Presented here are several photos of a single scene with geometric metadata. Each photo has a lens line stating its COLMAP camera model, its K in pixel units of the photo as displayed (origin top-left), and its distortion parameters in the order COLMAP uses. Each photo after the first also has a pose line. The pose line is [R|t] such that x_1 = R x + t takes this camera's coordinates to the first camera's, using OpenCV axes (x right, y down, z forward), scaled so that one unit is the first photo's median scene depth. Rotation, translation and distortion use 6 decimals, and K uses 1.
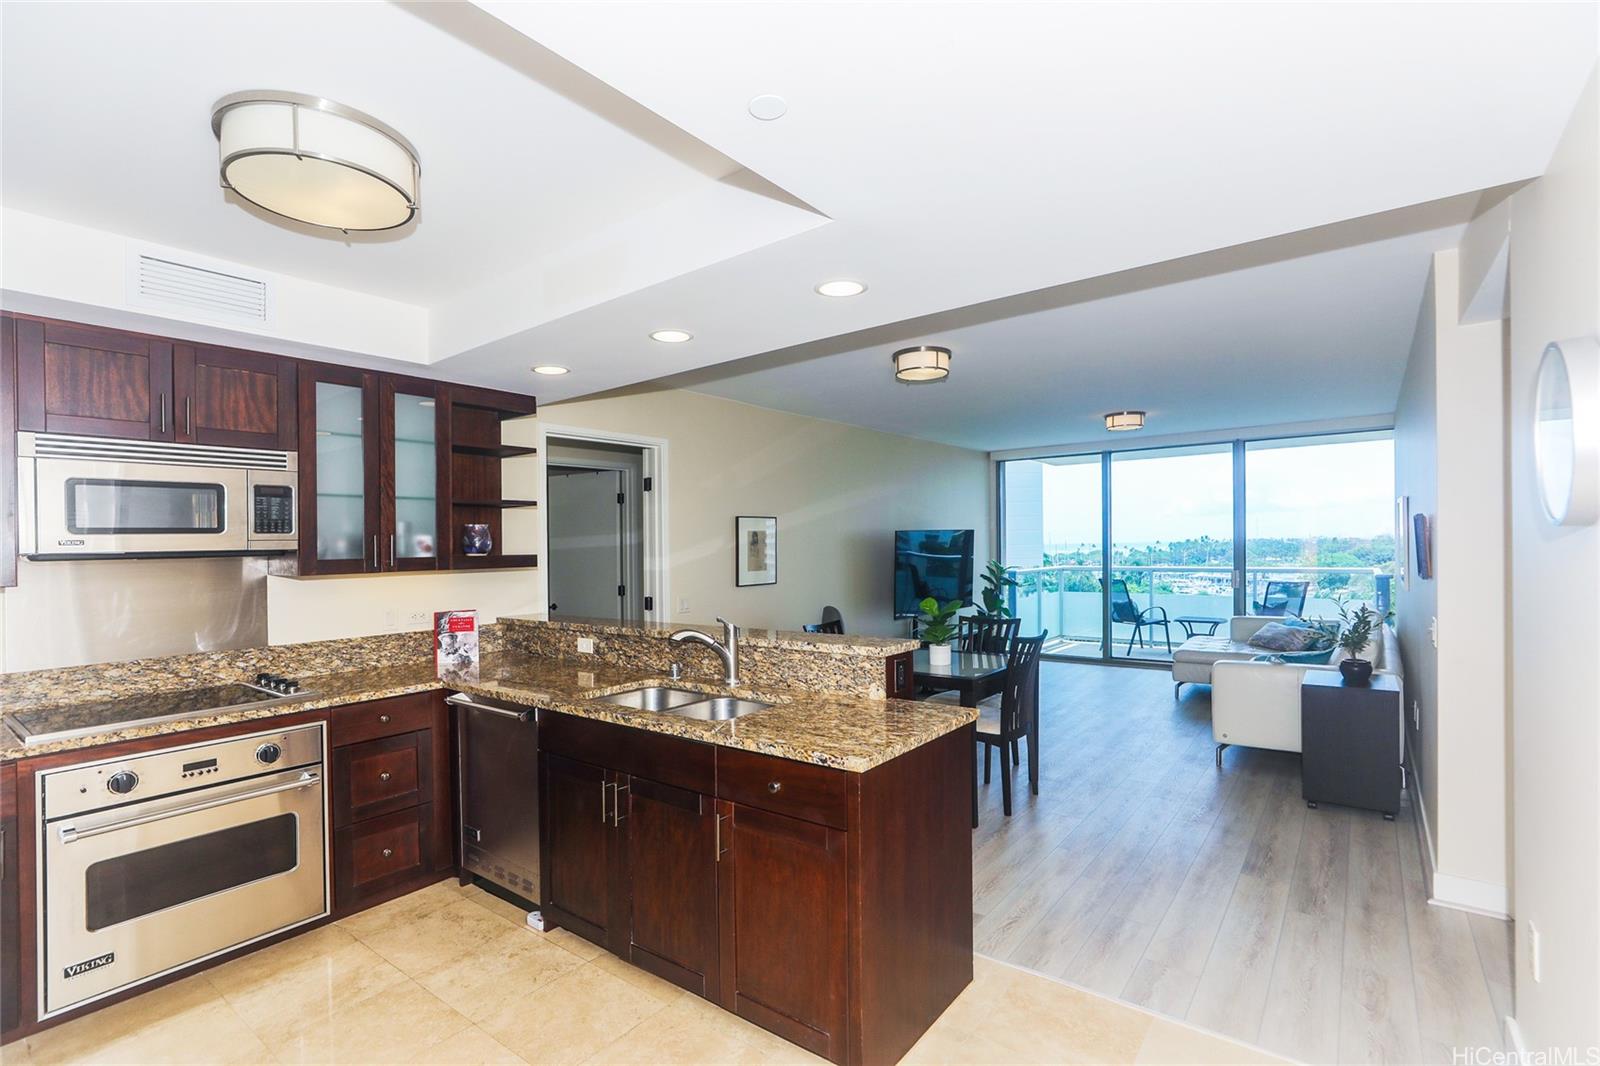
lens RADIAL K [[755.3, 0, 796.3], [0, 755.3, 559.0], [0, 0, 1]] dist [-0.022905, 0.009325]
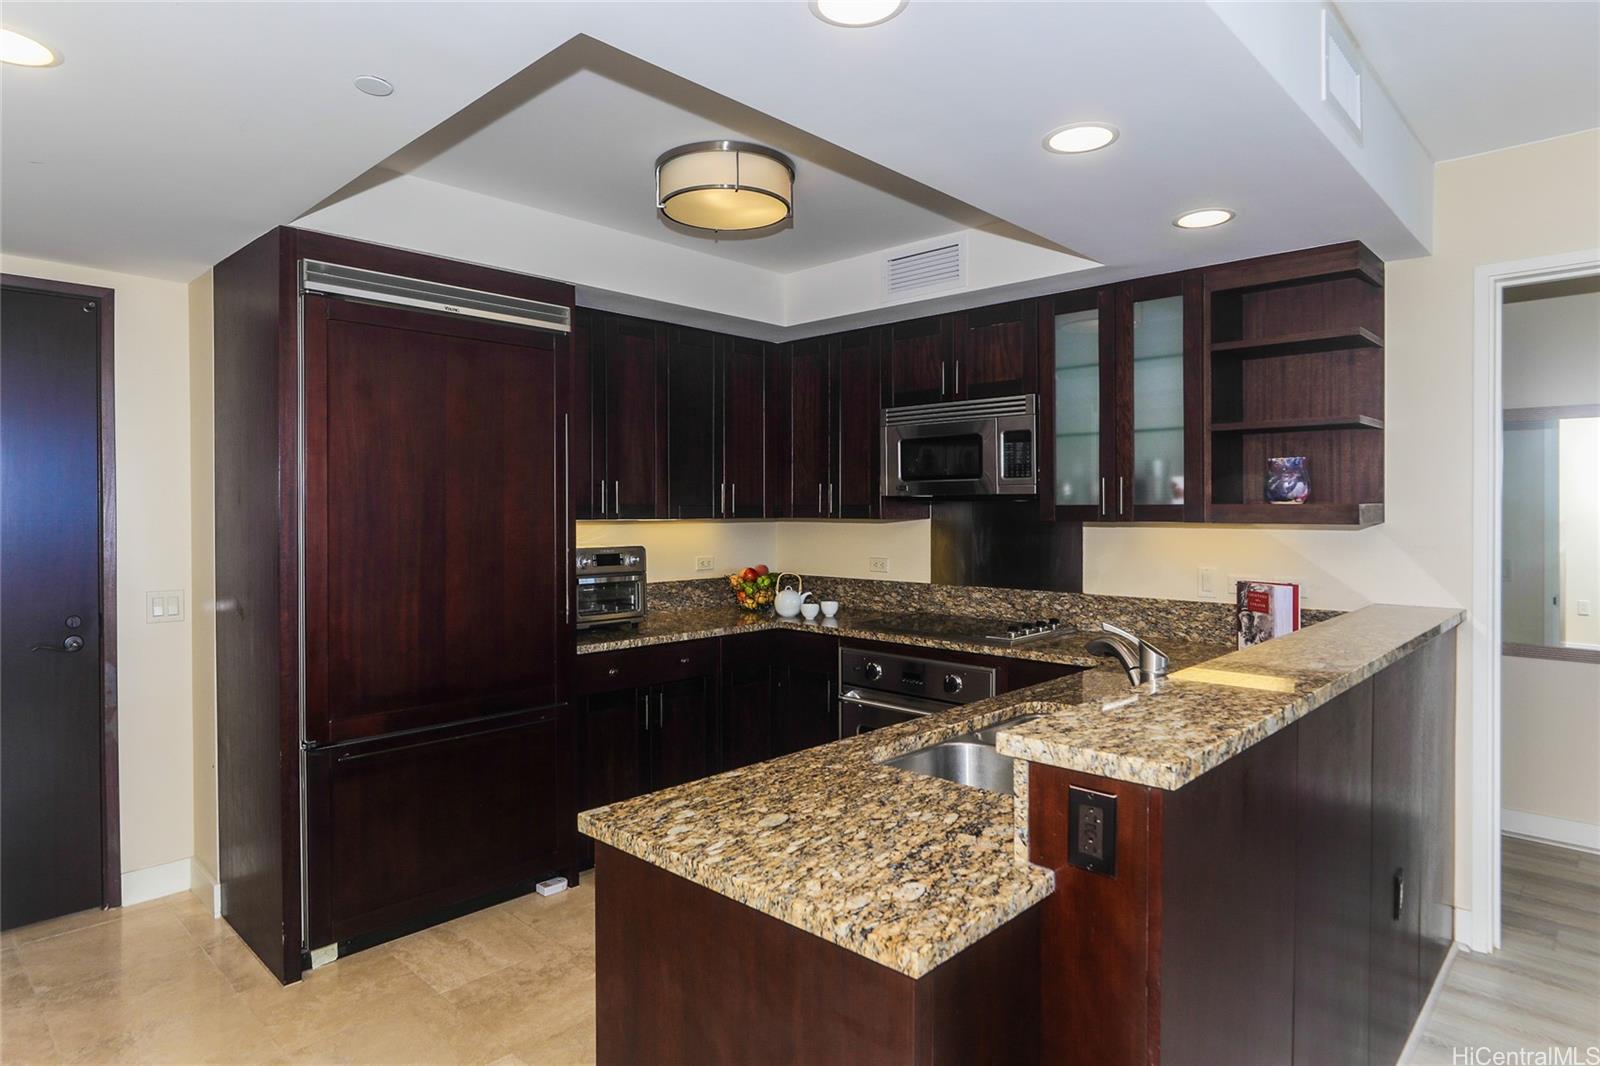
lens RADIAL K [[920.7, 0, 789.4], [0, 920.7, 516.8], [0, 0, 1]] dist [0.000585, 0.000010]
pose [[-0.115659, 0.029913, -0.992839, 1.455569], [-0.013808, 0.999401, 0.031720, -0.042939], [0.993193, 0.017378, -0.115176, 2.128394]]
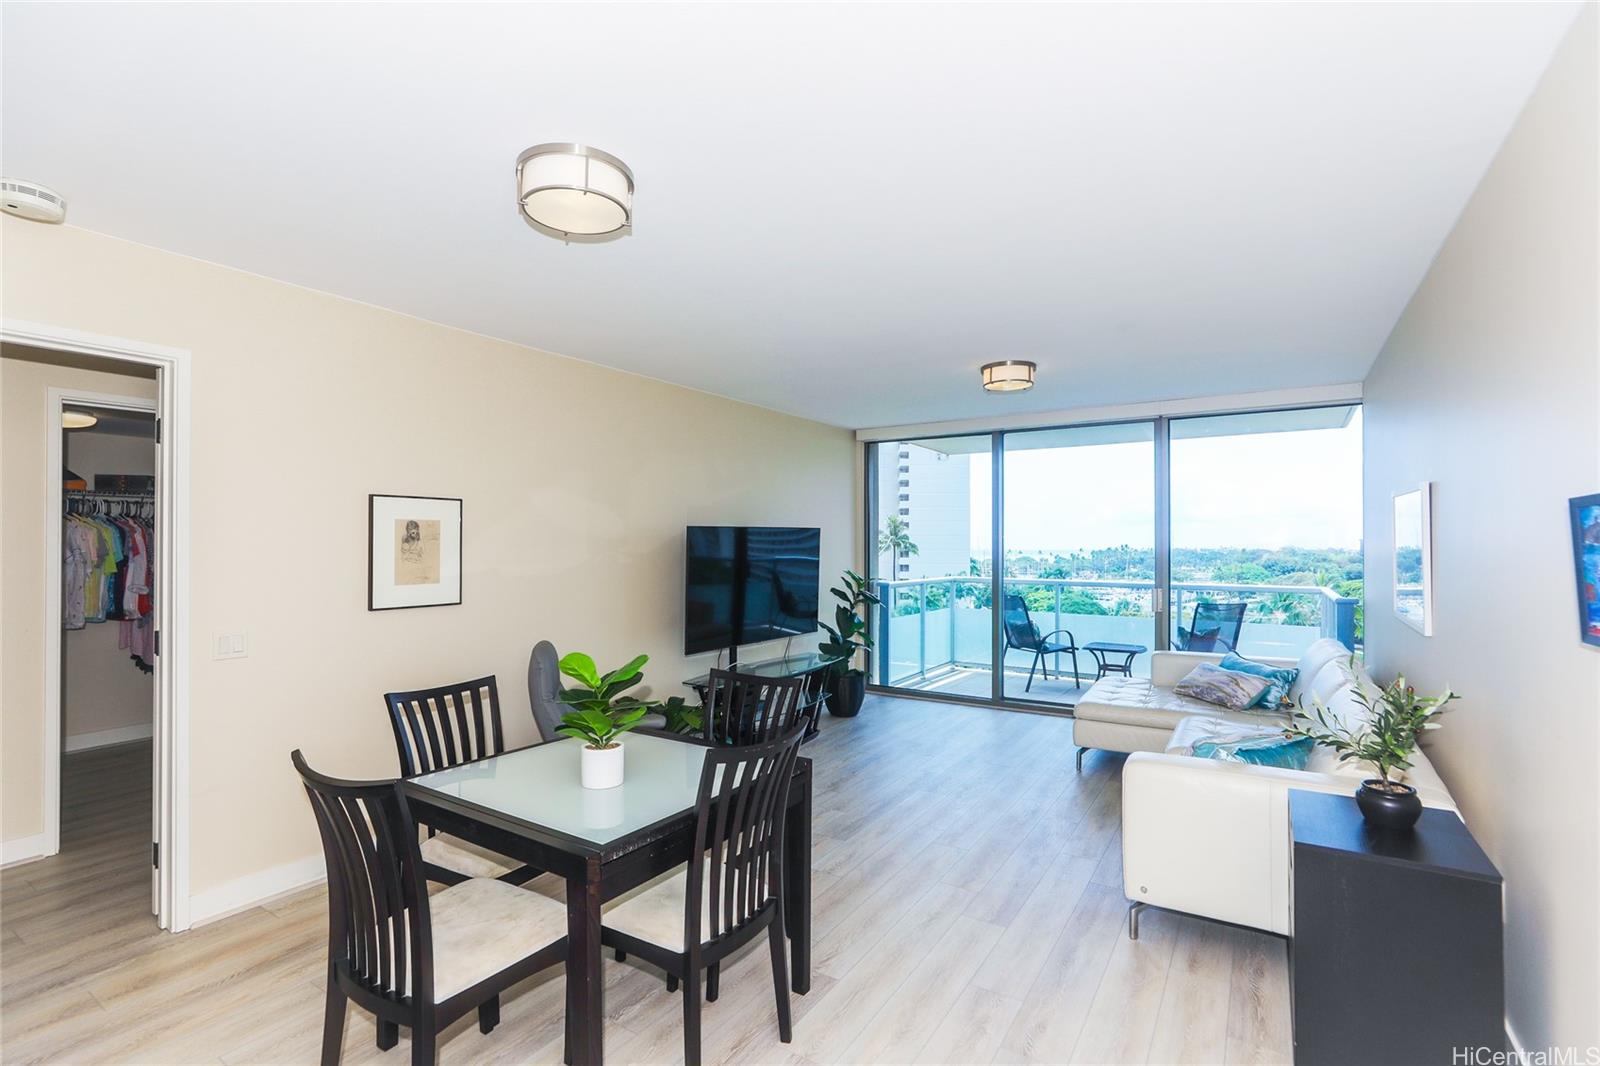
lens RADIAL K [[755.3, 0, 796.9], [0, 755.3, 537.4], [0, 0, 1]] dist [-0.022905, 0.009325]
pose [[0.996045, 0.020975, 0.086336, 0.130942], [-0.018345, 0.999346, -0.031153, -0.005672], [-0.086933, 0.029446, 0.995779, 0.230491]]
